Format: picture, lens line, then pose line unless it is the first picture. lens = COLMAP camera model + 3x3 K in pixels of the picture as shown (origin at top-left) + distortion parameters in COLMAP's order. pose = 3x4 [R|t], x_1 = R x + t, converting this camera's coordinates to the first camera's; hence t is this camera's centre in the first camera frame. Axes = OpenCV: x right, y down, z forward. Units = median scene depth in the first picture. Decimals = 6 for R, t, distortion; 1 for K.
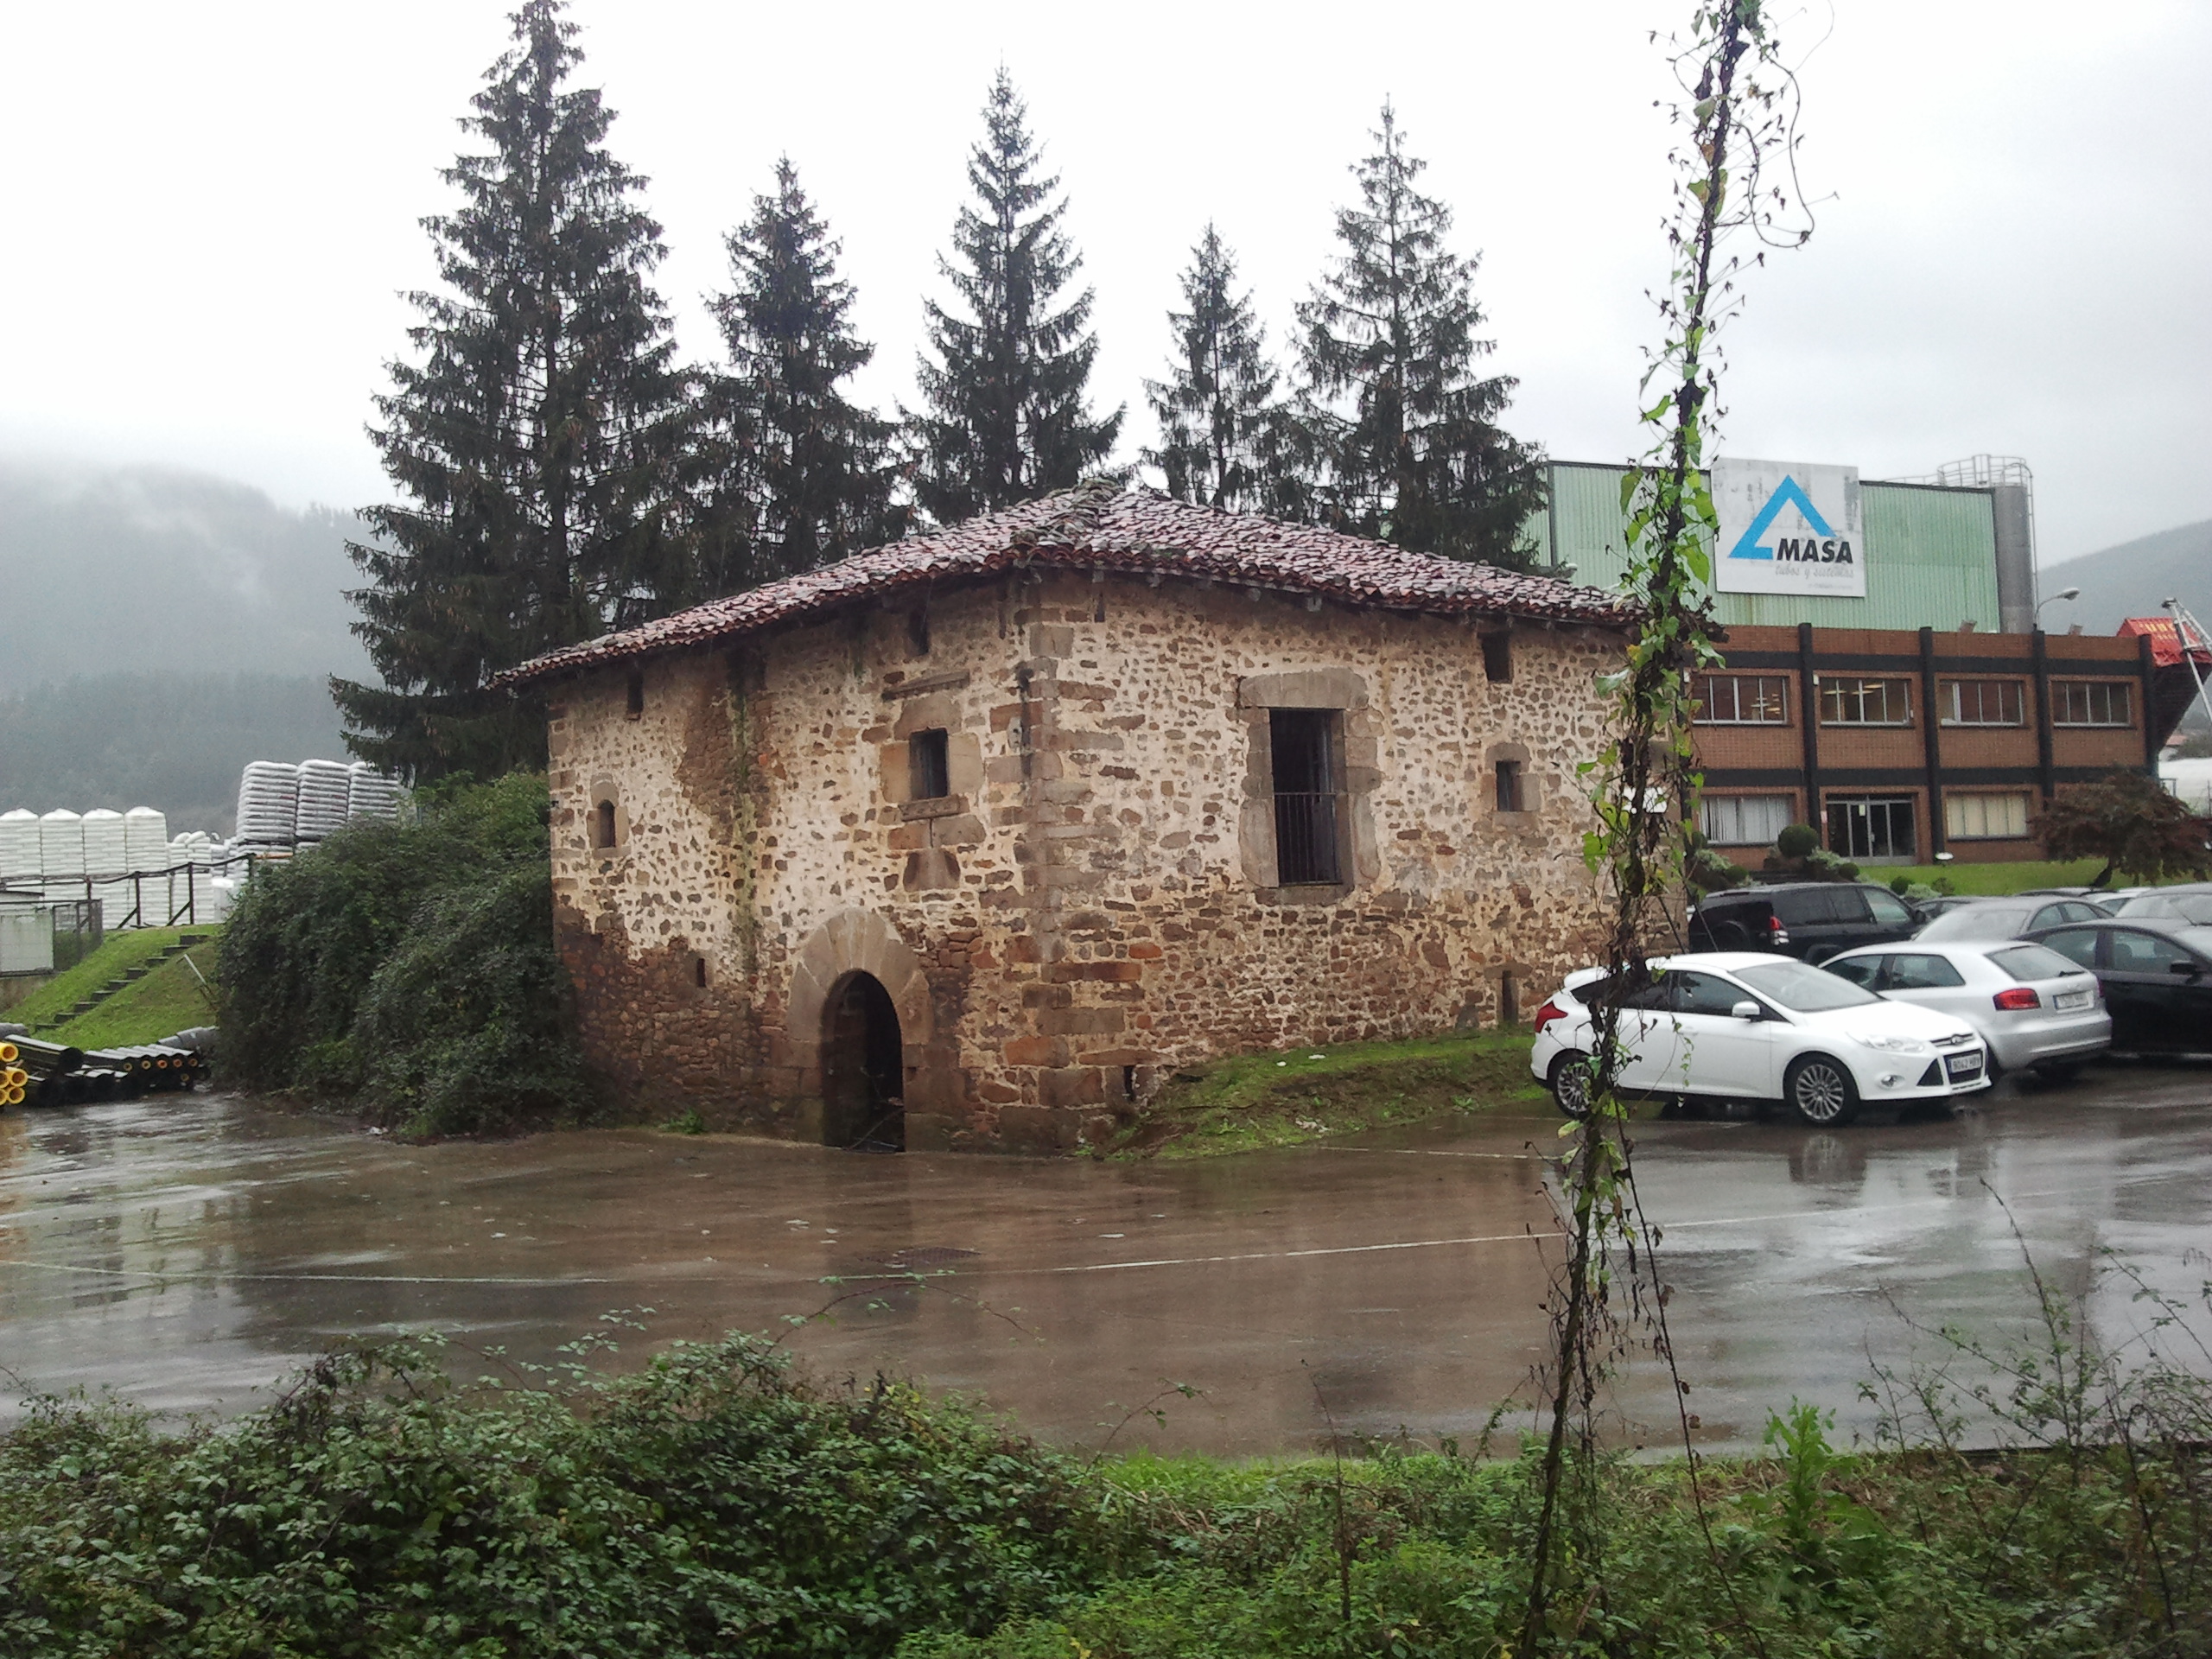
lens RADIAL K [[2337.7, 0, 1119.2], [0, 2337.7, 831.1], [0, 0, 1]] dist [0.065286, -0.308311]
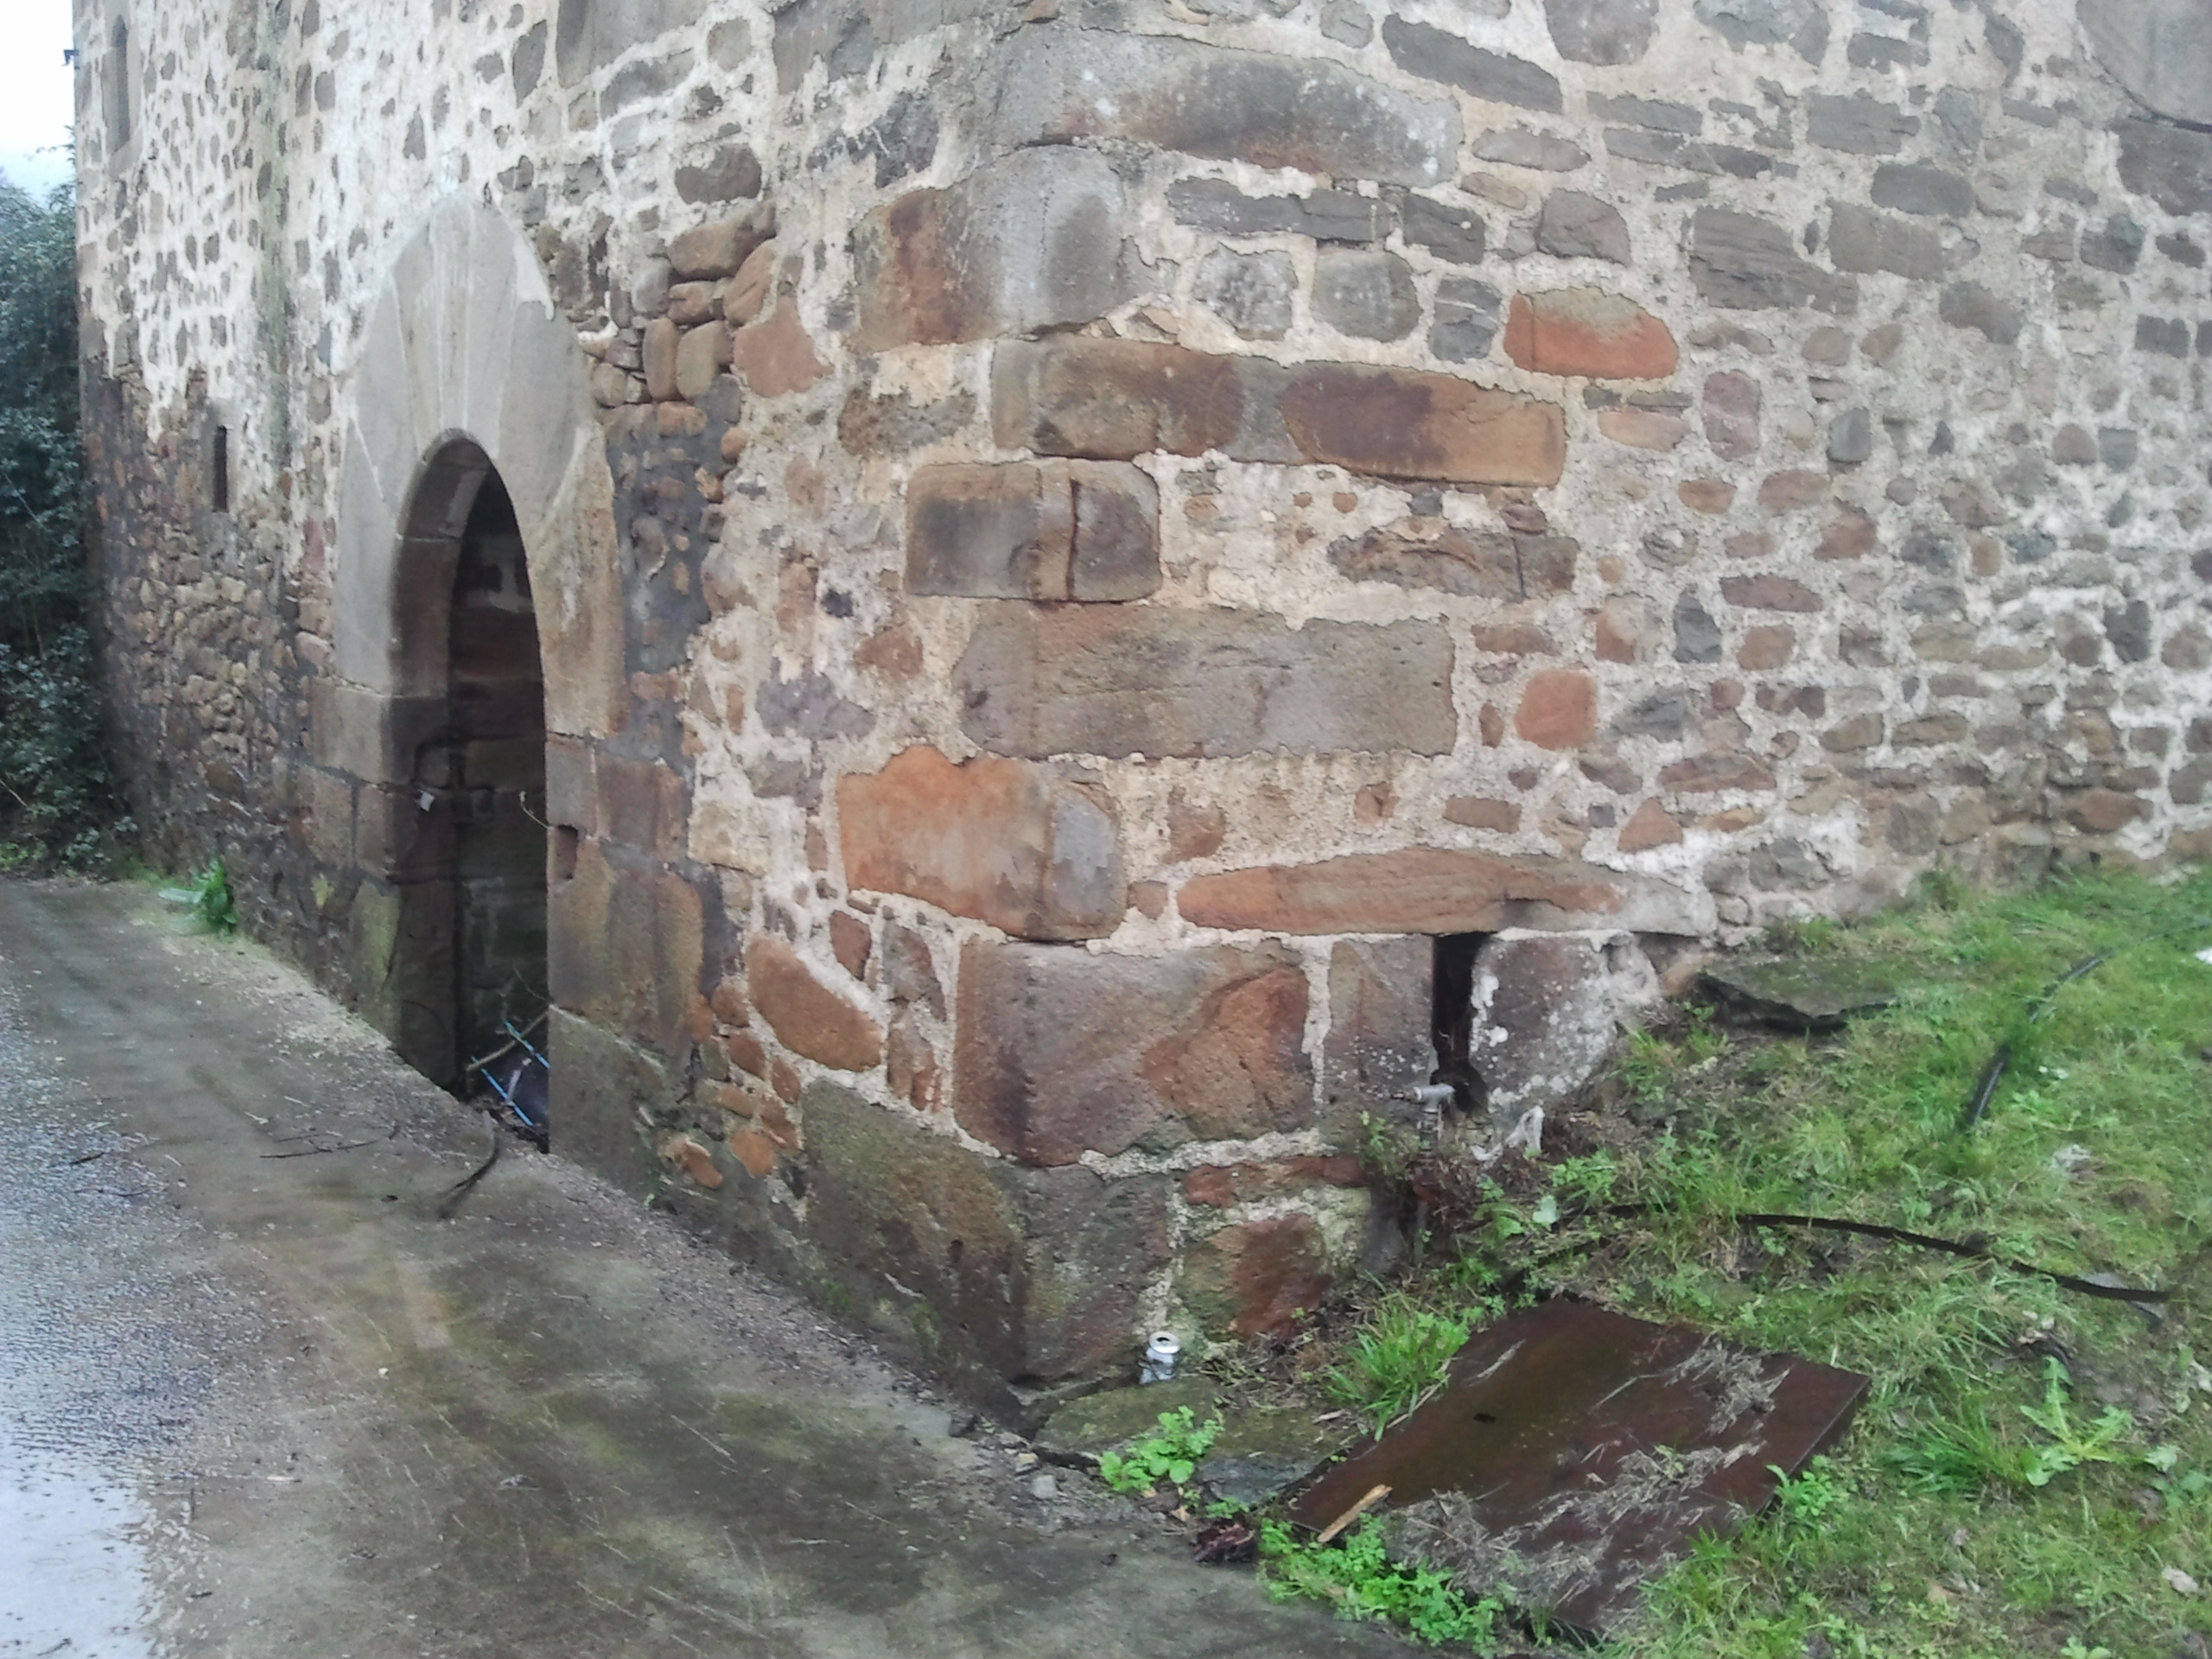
lens RADIAL K [[2337.7, 0, 1119.2], [0, 2337.7, 831.1], [0, 0, 1]] dist [0.065286, -0.308311]
pose [[0.987584, 0.073031, -0.139086, 0.002533], [-0.051496, 0.986949, 0.152579, 0.062253], [0.148414, -0.143522, 0.978455, 0.784880]]
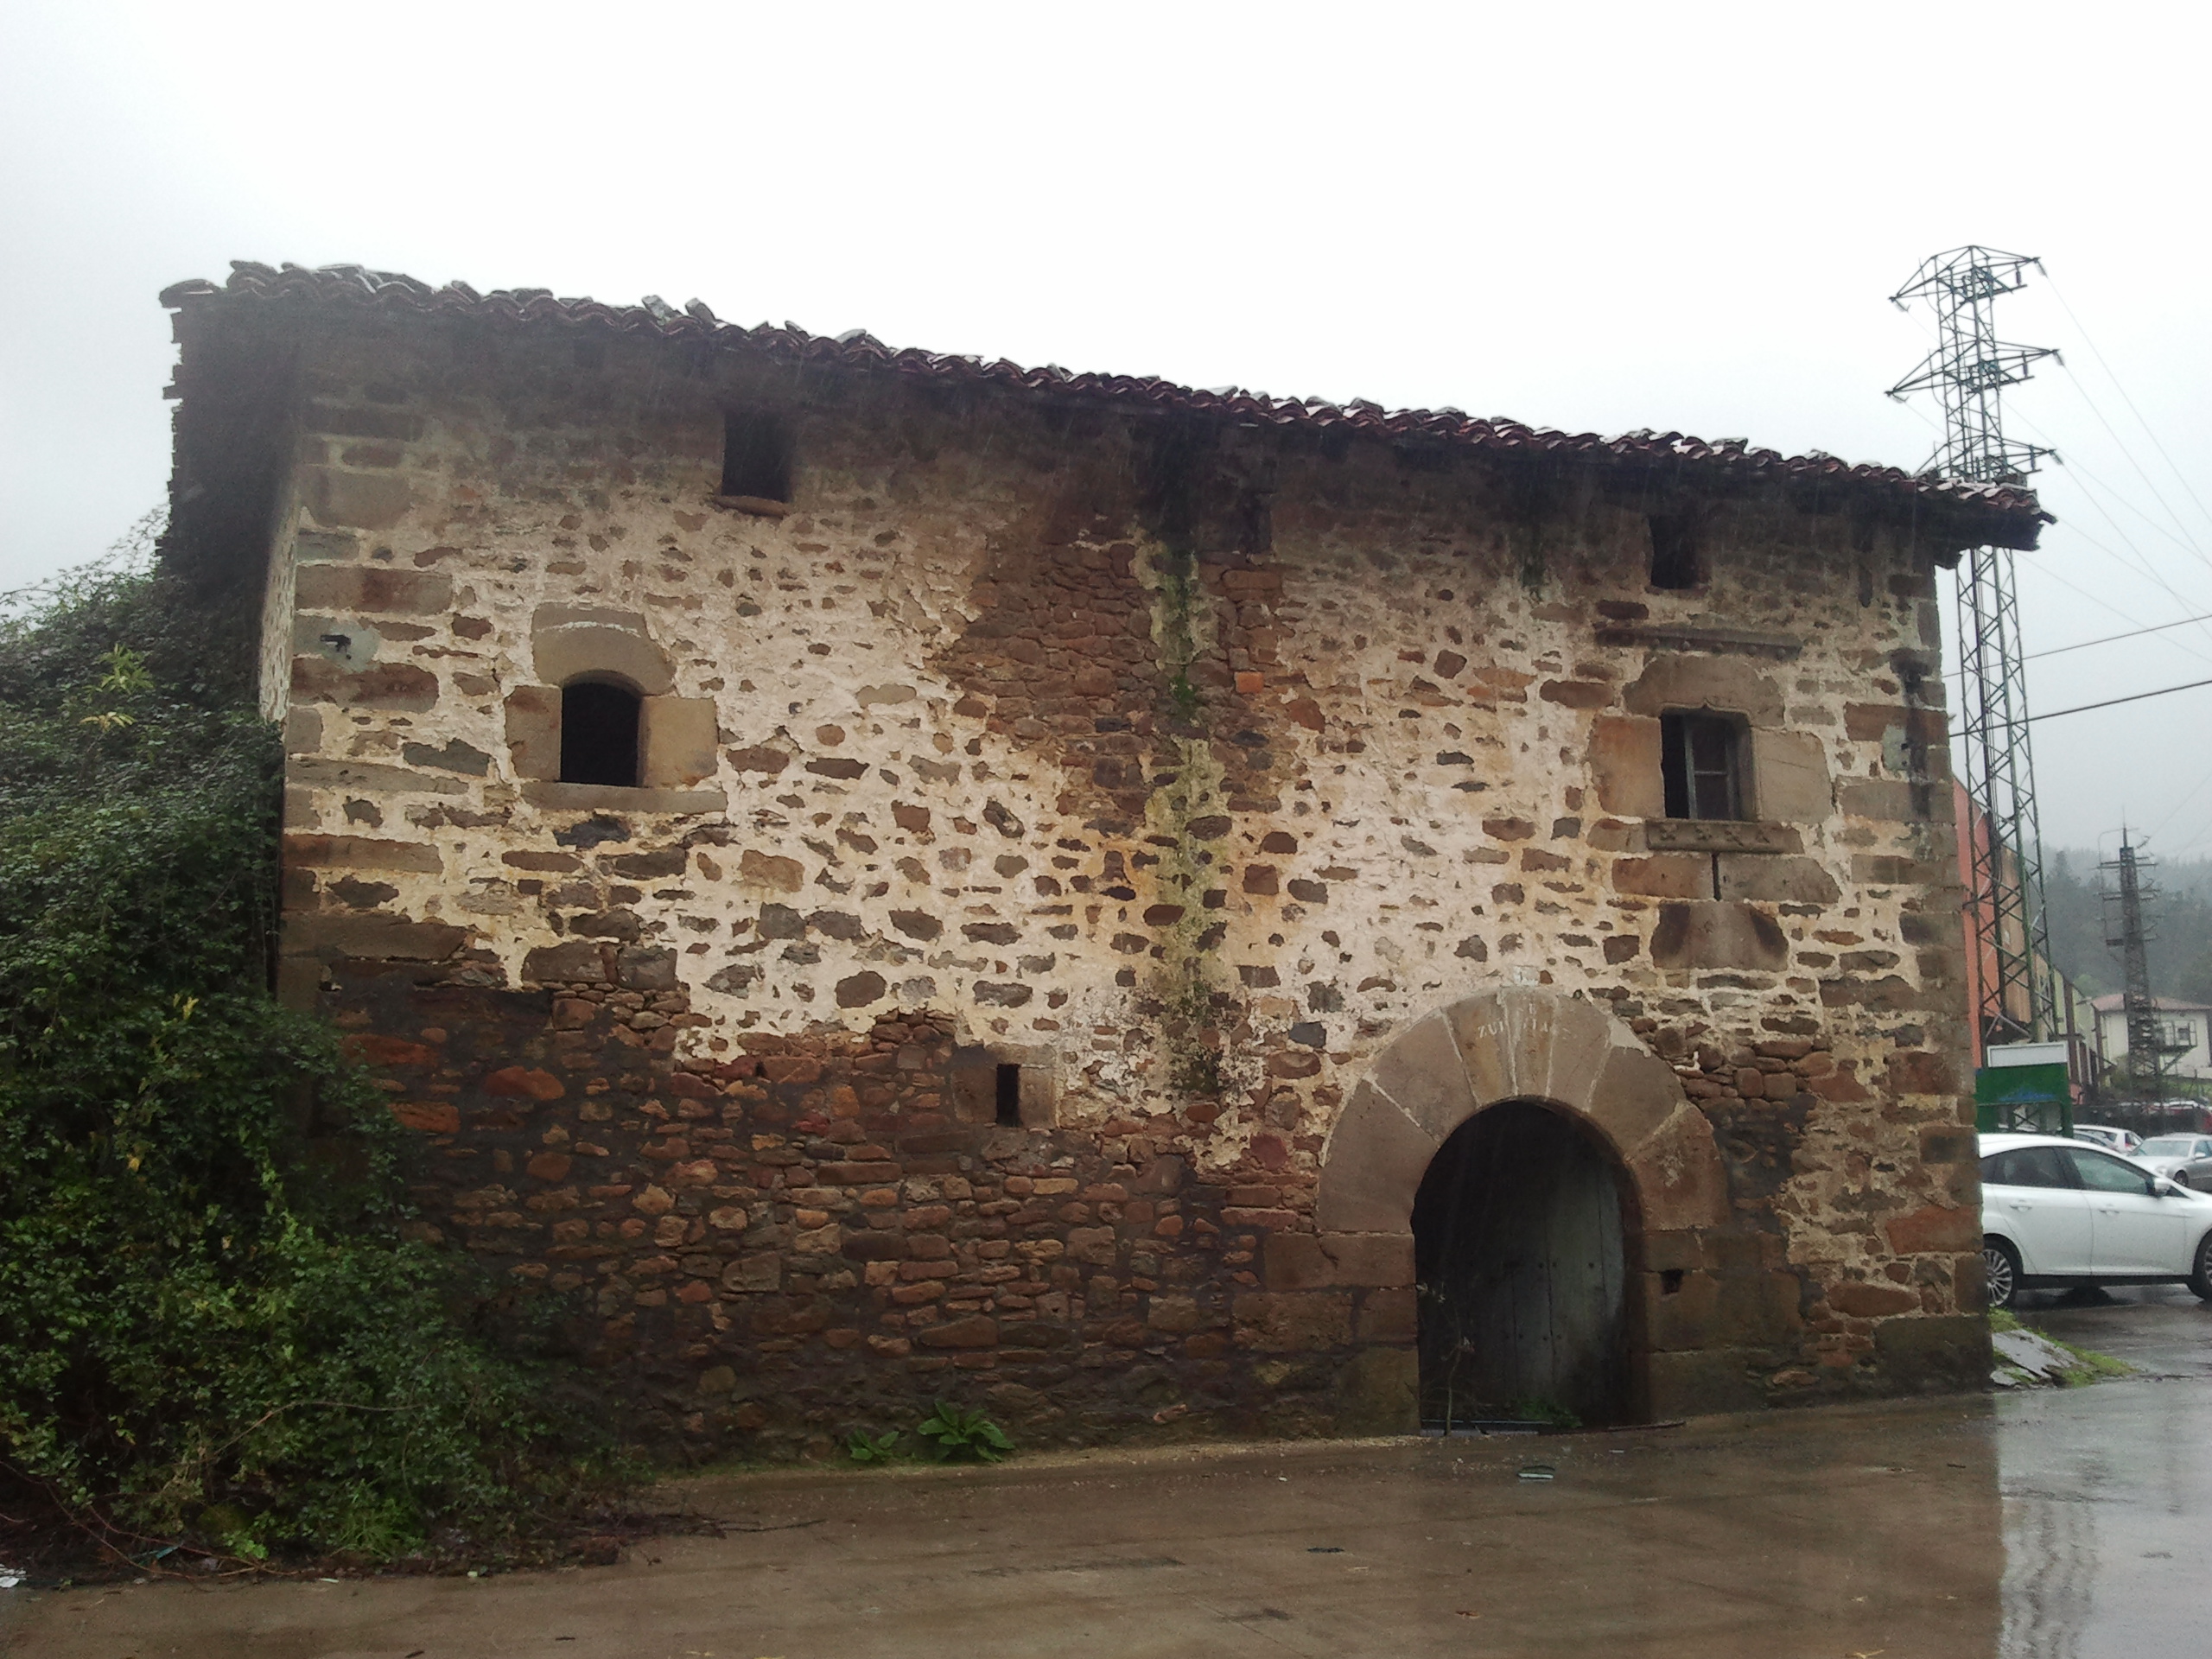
lens RADIAL K [[2337.7, 0, 1119.2], [0, 2337.7, 831.1], [0, 0, 1]] dist [0.065286, -0.308311]
pose [[0.303733, 0.185033, 0.934617, -0.707076], [-0.034638, 0.982456, -0.183248, 0.107543], [-0.952127, 0.023285, 0.304814, 0.970978]]
